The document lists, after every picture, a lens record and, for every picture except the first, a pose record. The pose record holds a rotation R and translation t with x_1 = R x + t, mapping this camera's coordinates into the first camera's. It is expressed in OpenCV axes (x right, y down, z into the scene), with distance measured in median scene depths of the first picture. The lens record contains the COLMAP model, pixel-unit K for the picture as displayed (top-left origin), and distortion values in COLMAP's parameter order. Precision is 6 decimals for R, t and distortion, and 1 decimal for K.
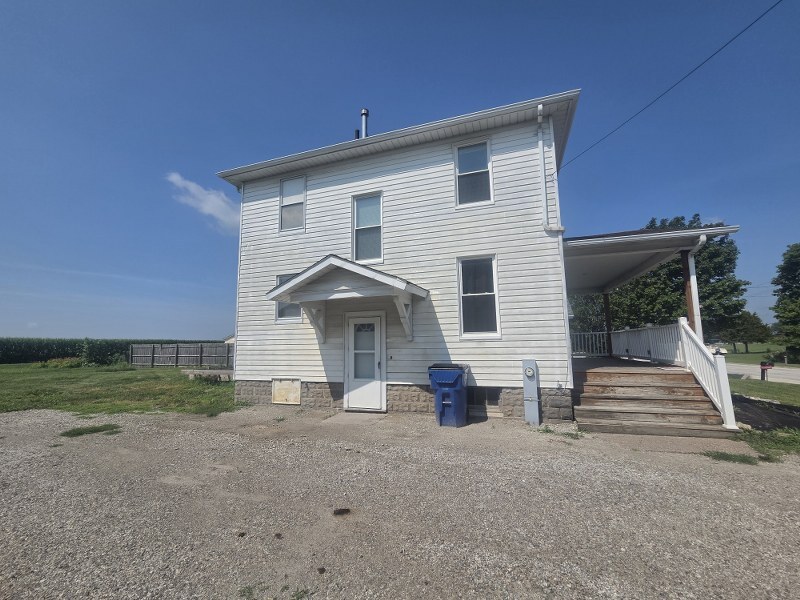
lens RADIAL K [[328.7, 0, 400.5], [0, 328.7, 302.8], [0, 0, 1]] dist [-0.003878, 0.000216]
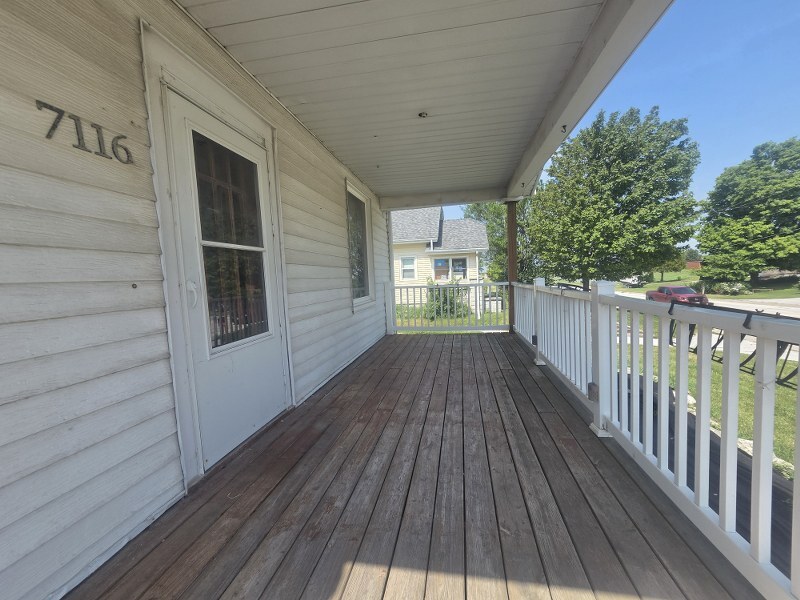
lens RADIAL K [[328.7, 0, 402.0], [0, 328.7, 299.0], [0, 0, 1]] dist [-0.003878, 0.000216]
pose [[0.987180, -0.035331, 0.155654, 0.216112], [0.004750, 0.981265, 0.192607, 0.009085], [-0.159543, -0.189398, 0.968852, 0.301434]]
